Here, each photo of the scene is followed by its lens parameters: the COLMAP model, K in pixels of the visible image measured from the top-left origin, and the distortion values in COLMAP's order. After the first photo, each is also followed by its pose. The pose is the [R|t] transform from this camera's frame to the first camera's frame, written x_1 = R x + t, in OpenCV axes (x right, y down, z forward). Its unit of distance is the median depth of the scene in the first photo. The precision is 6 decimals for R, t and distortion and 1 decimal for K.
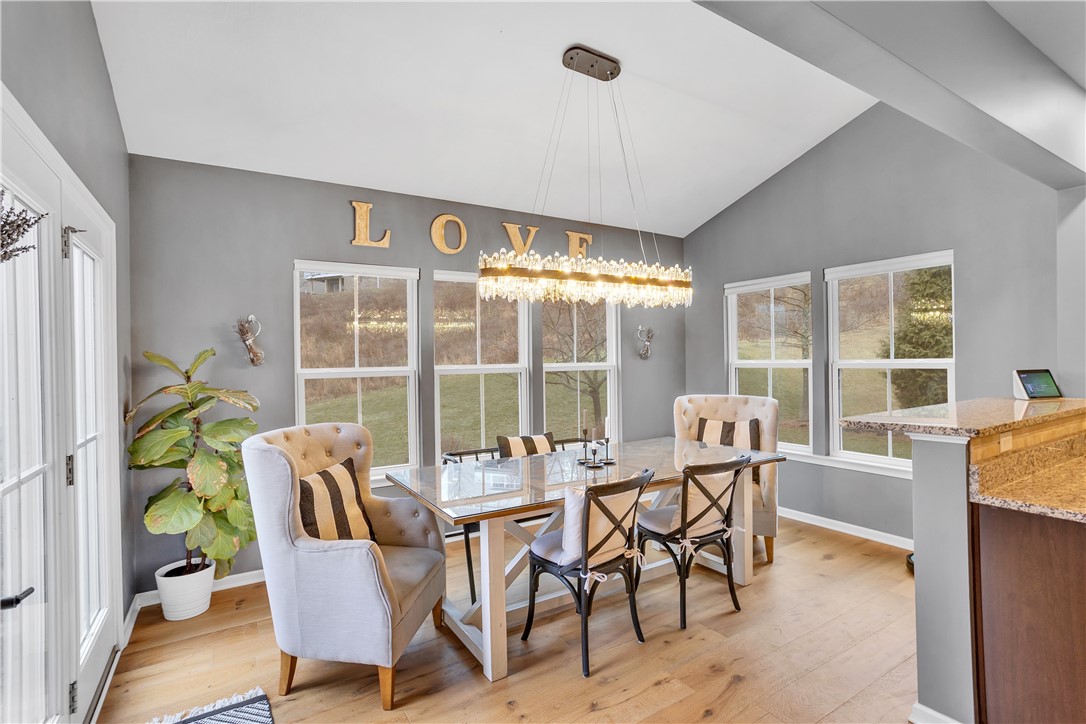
lens RADIAL K [[526.0, 0, 549.3], [0, 526.0, 359.3], [0, 0, 1]] dist [-0.069934, 0.025772]
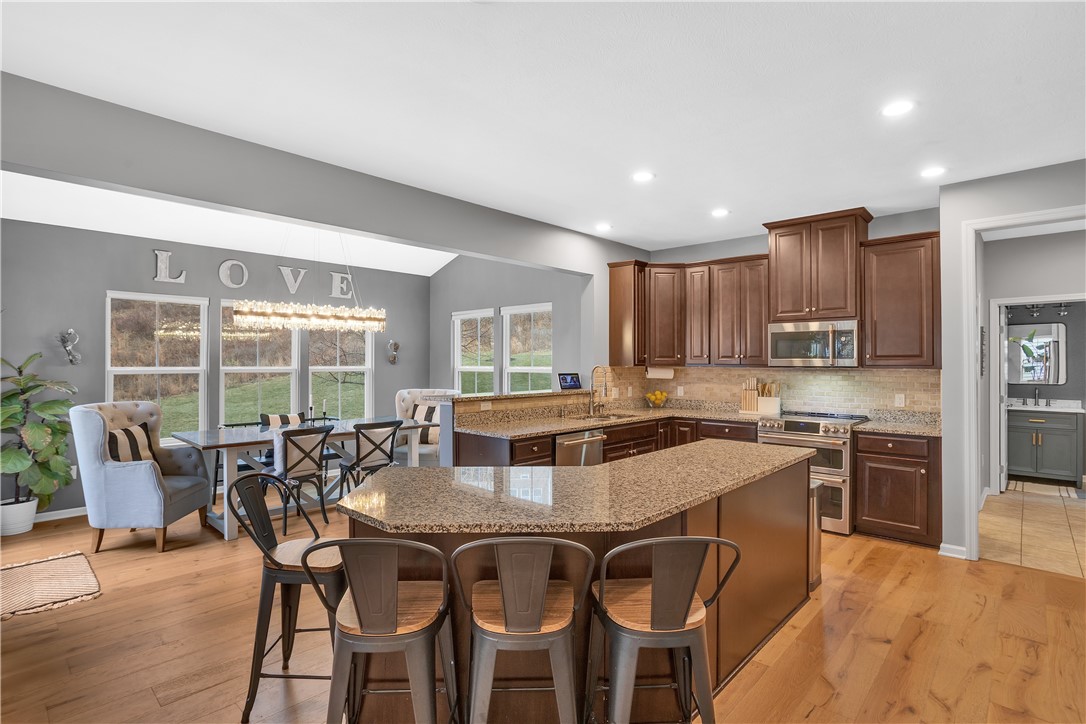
lens RADIAL K [[526.0, 0, 549.3], [0, 526.0, 359.3], [0, 0, 1]] dist [-0.069934, 0.025772]
pose [[0.964147, 0.017735, 0.264774, 0.390260], [-0.015493, 0.999824, -0.010556, -0.009126], [-0.264915, 0.006075, 0.964253, -0.821296]]
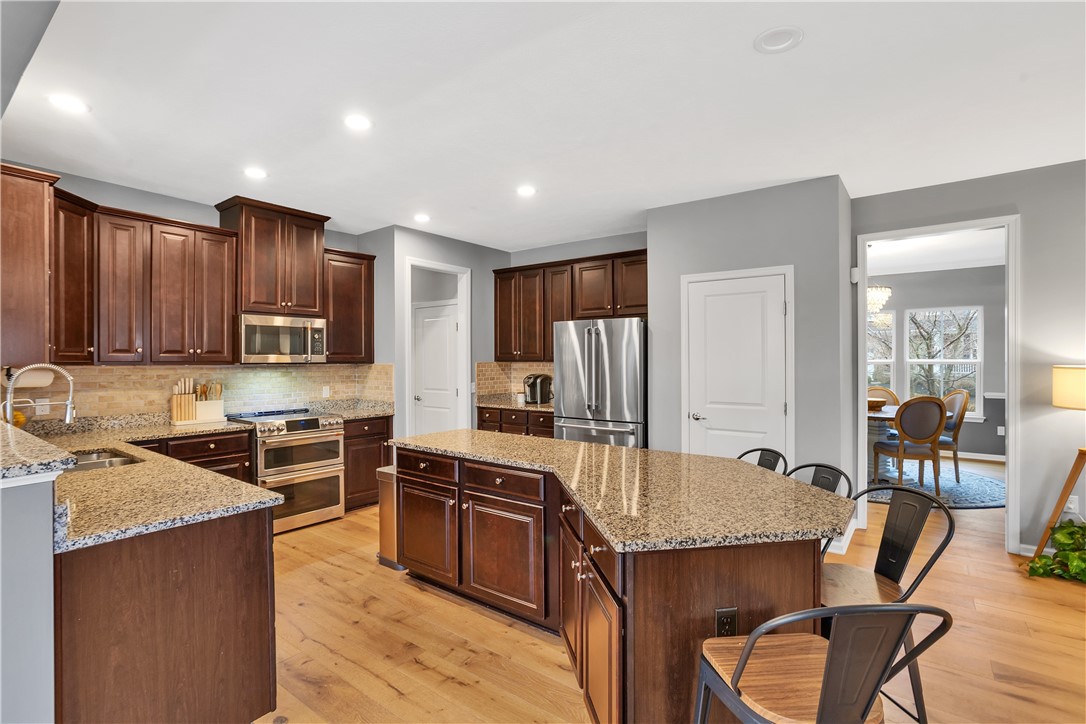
lens RADIAL K [[517.2, 0, 512.9], [0, 517.2, 360.2], [0, 0, 1]] dist [0.011494, 0.000408]
pose [[-0.327994, 0.014876, 0.944563, -0.095800], [0.009095, 0.999879, -0.012588, 0.001525], [-0.944636, 0.004462, -0.328090, 0.377753]]
